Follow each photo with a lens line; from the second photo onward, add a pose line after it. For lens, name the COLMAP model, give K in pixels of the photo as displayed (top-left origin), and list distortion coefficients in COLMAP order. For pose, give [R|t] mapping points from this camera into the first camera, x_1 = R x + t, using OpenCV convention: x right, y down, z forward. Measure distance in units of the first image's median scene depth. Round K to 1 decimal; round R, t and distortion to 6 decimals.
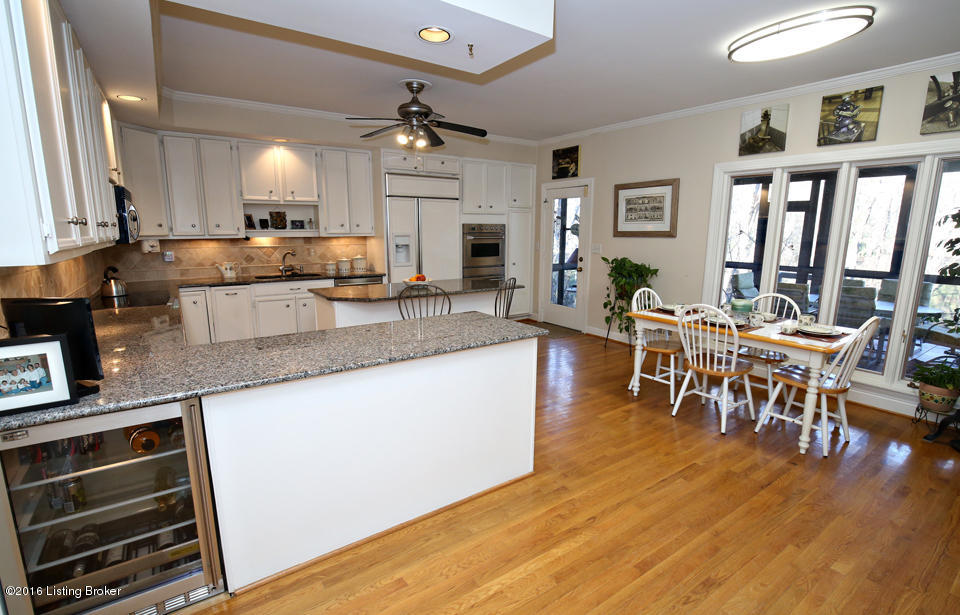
lens RADIAL K [[443.8, 0, 480.0], [0, 443.8, 307.5], [0, 0, 1]] dist [-0.002863, -0.000219]
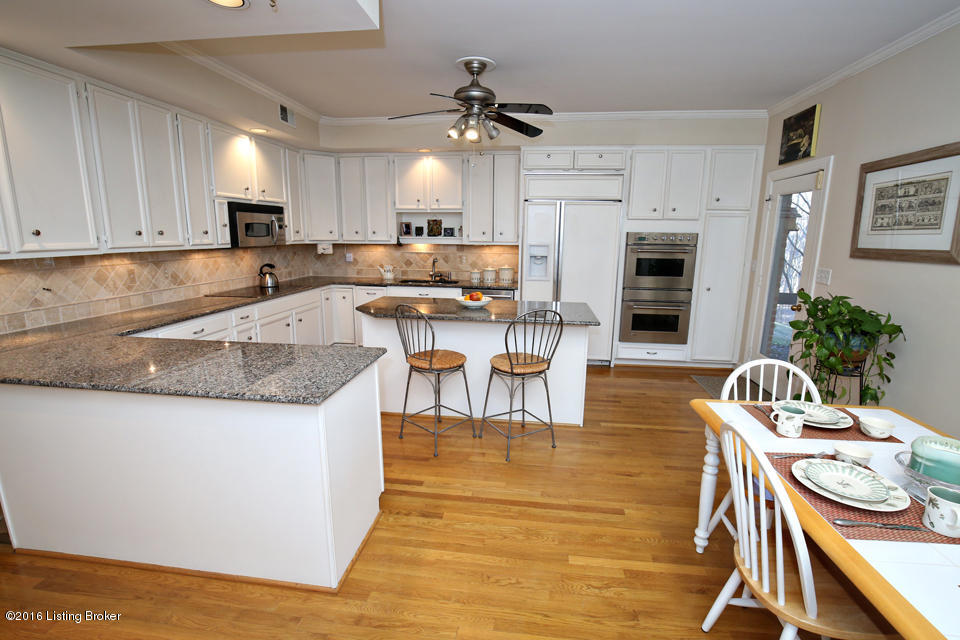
lens RADIAL K [[435.7, 0, 484.1], [0, 435.7, 319.3], [0, 0, 1]] dist [-0.028852, 0.010115]
pose [[0.754038, 0.133818, -0.643055, 0.325763], [-0.126134, 0.990306, 0.058176, -0.057512], [0.644607, 0.037244, 0.763607, 0.300641]]
